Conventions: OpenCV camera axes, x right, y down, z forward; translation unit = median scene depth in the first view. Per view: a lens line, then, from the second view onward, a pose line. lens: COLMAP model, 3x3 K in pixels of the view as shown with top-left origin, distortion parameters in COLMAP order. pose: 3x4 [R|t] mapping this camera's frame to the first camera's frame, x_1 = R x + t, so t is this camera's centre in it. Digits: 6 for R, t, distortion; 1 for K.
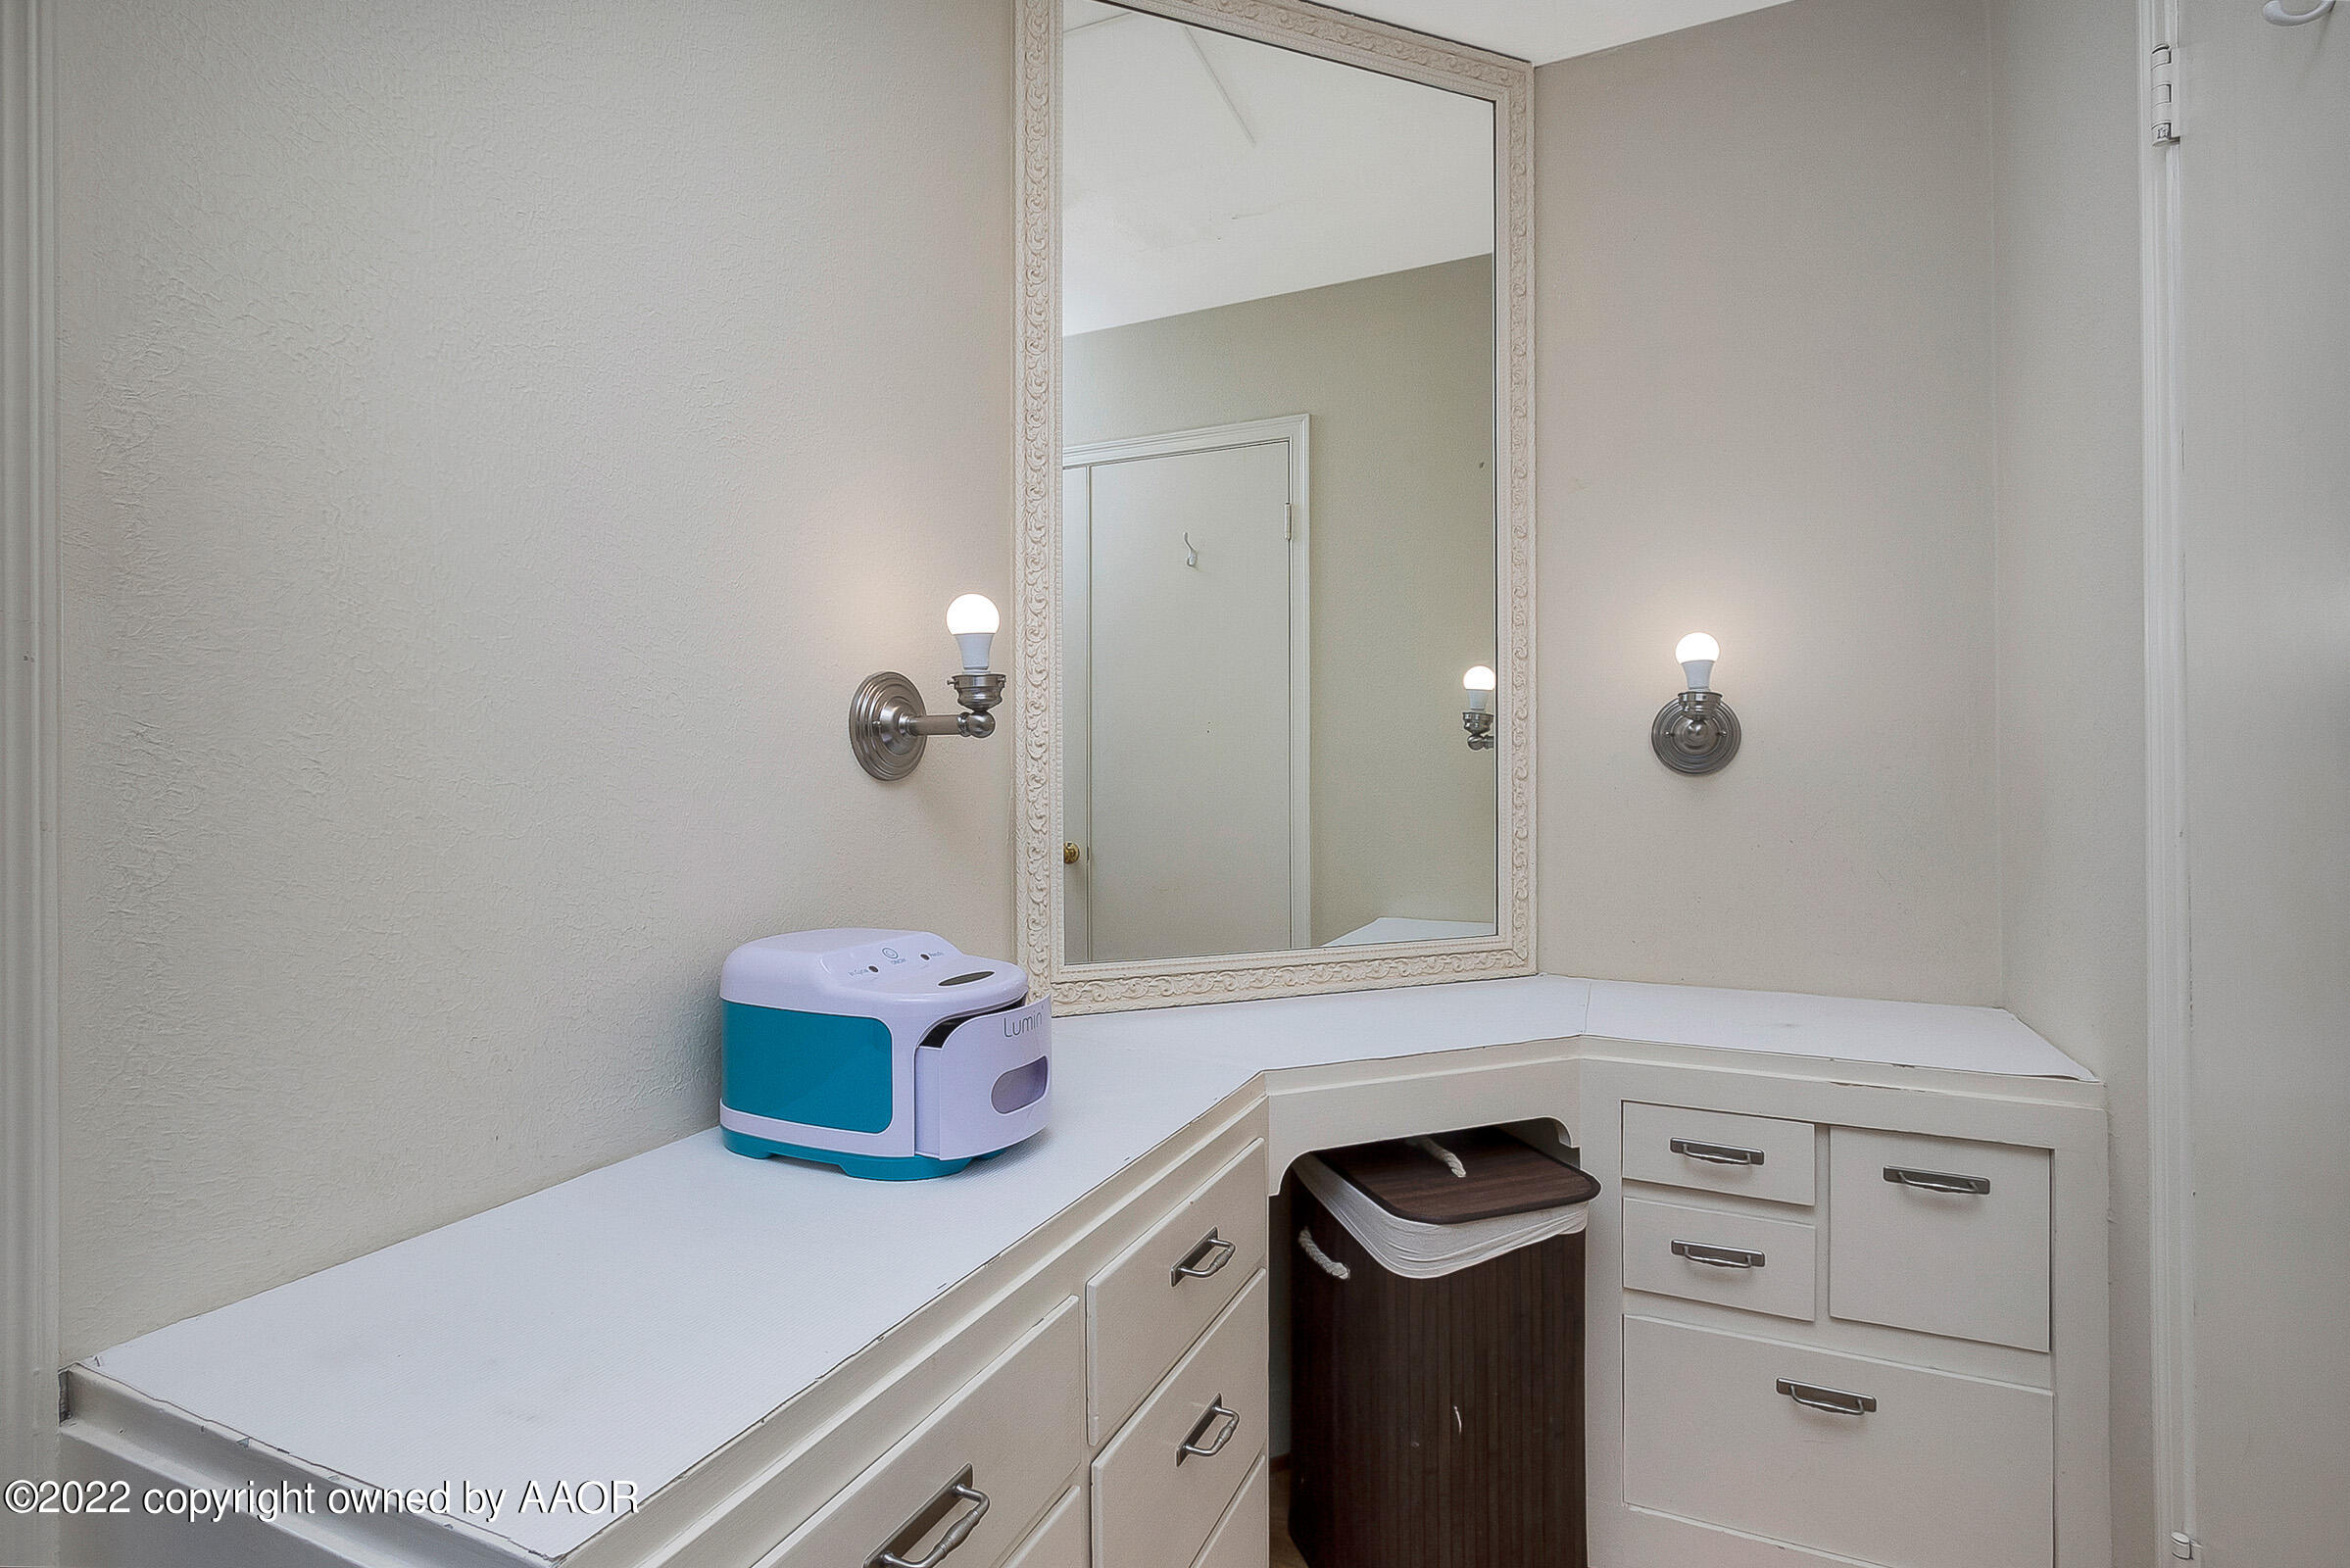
lens RADIAL K [[1106.6, 0, 1186.4], [0, 1106.6, 776.1], [0, 0, 1]] dist [0.001081, 0.000162]
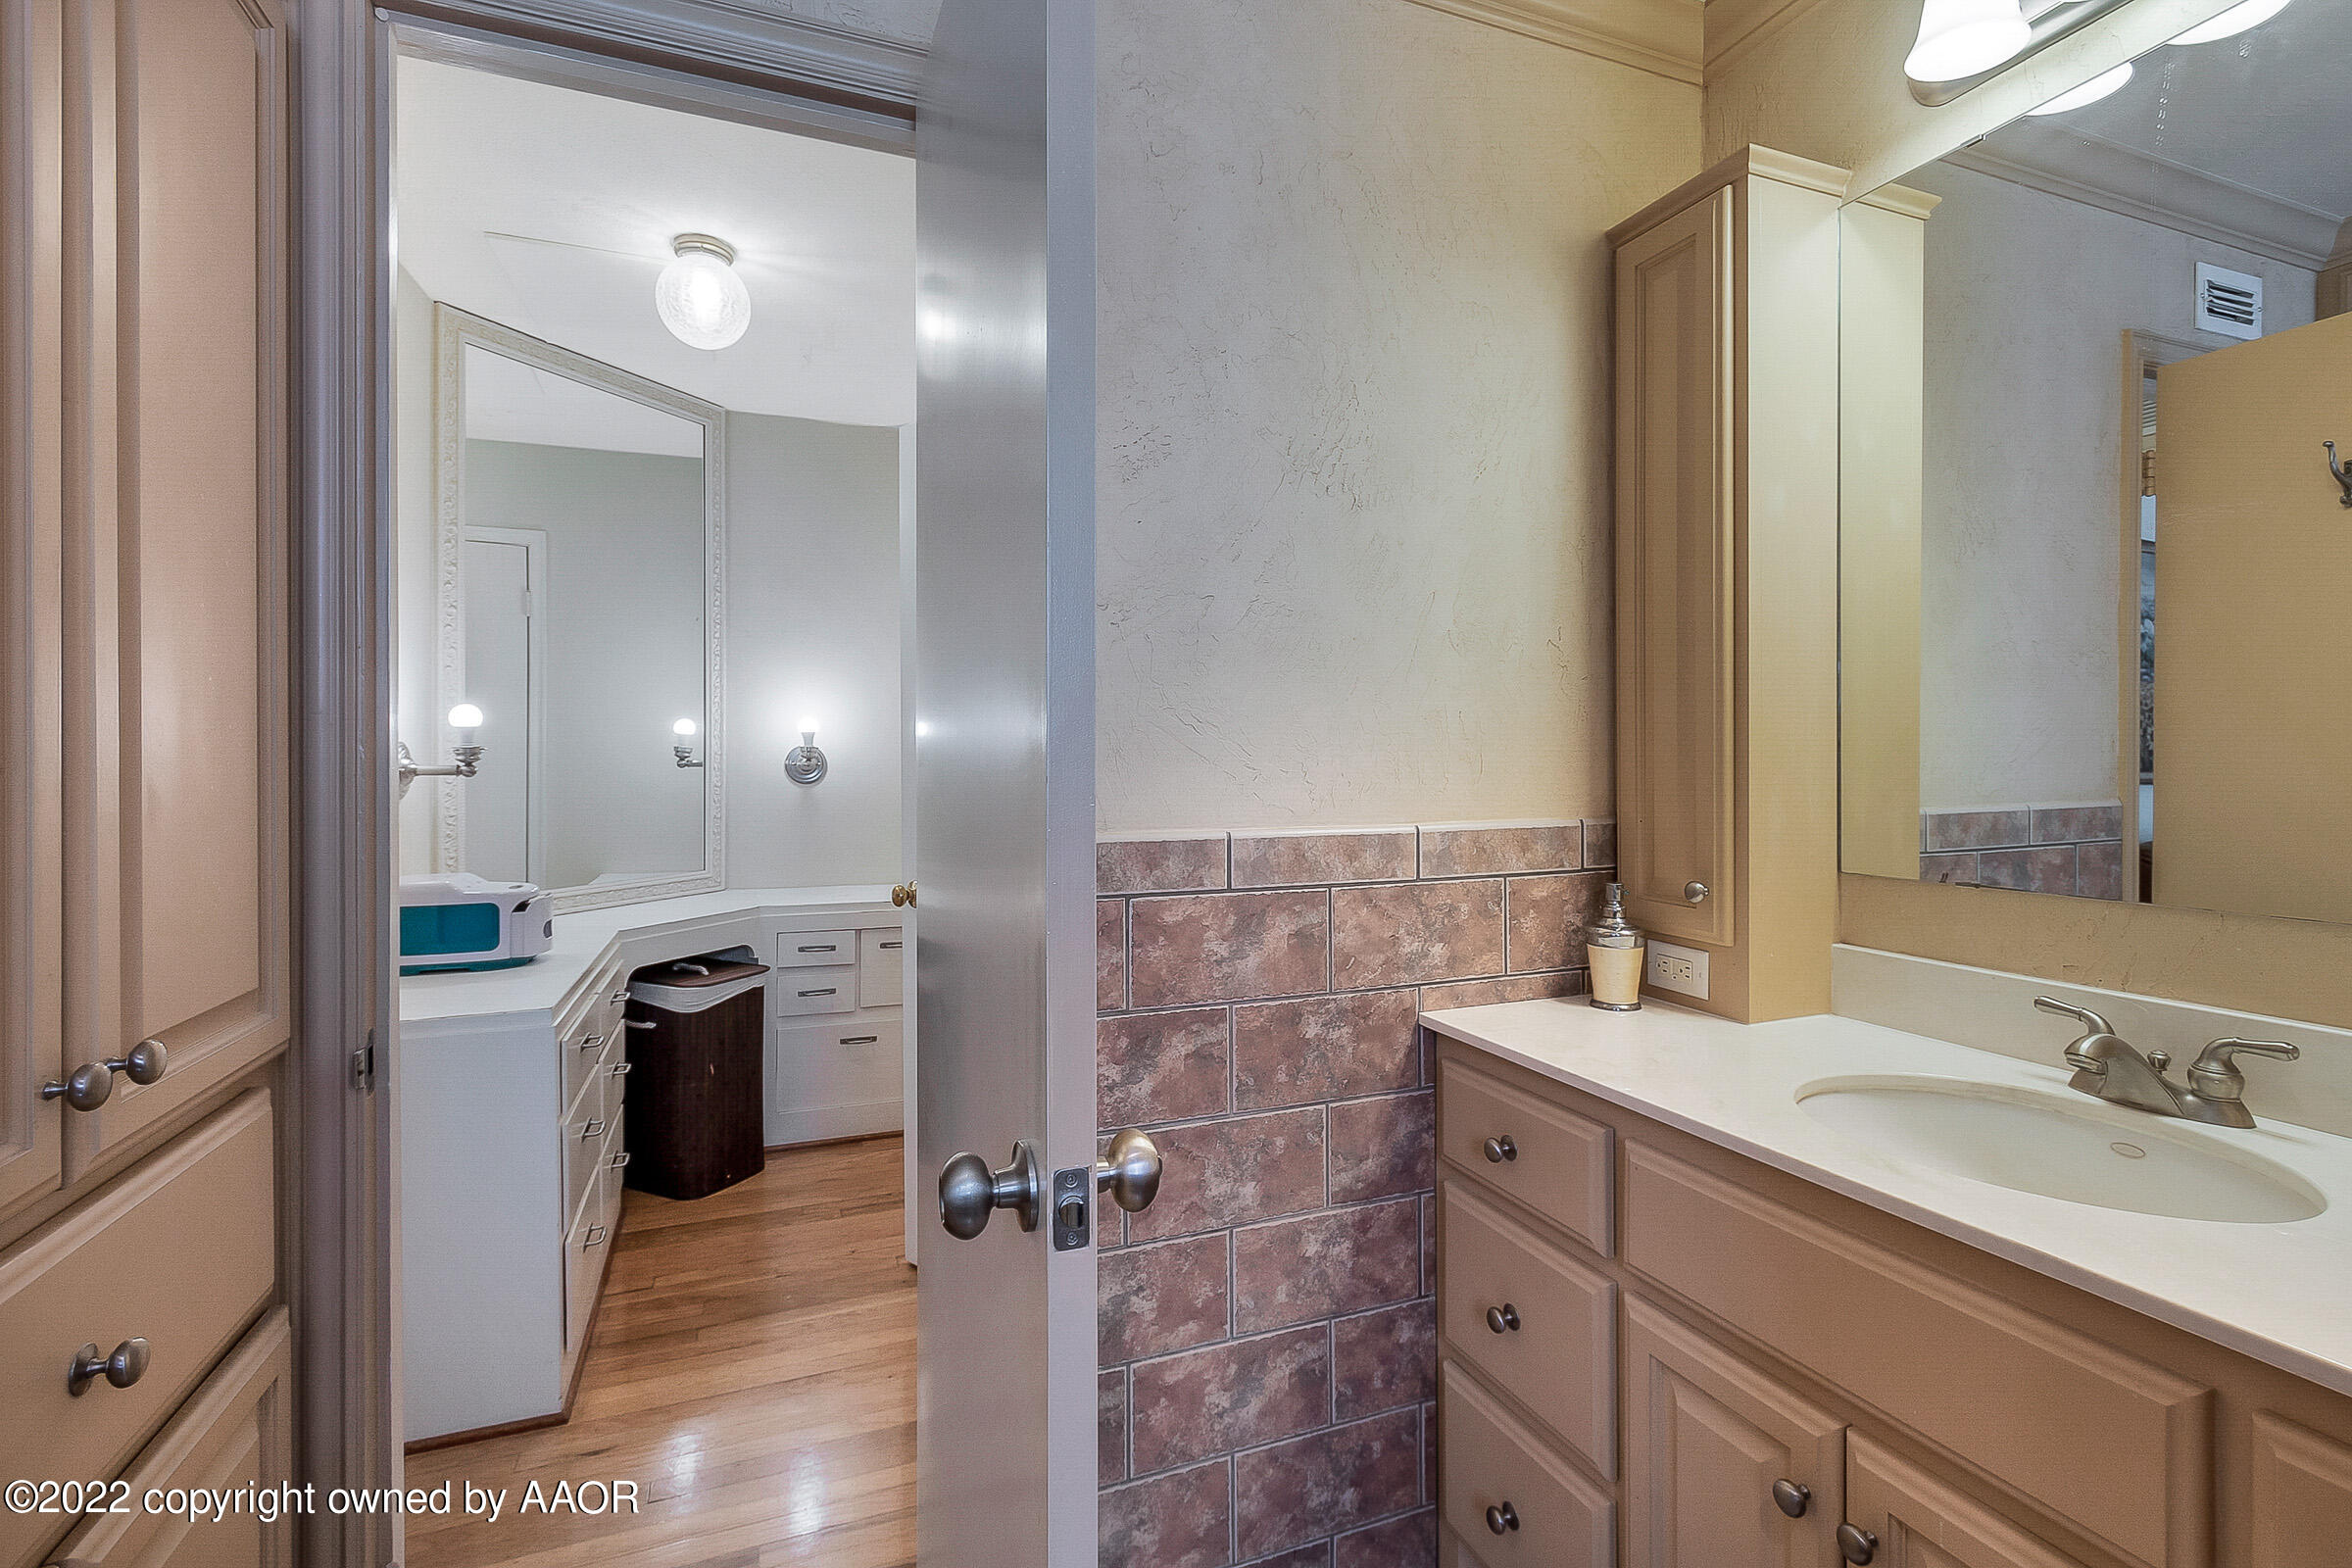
lens RADIAL K [[1107.5, 0, 1192.8], [0, 1107.5, 762.4], [0, 0, 1]] dist [0.001081, 0.000162]
pose [[0.703756, -0.000945, 0.710441, -0.651928], [-0.004432, 0.999974, 0.005720, -0.076031], [-0.710428, -0.007175, 0.703733, -1.261426]]
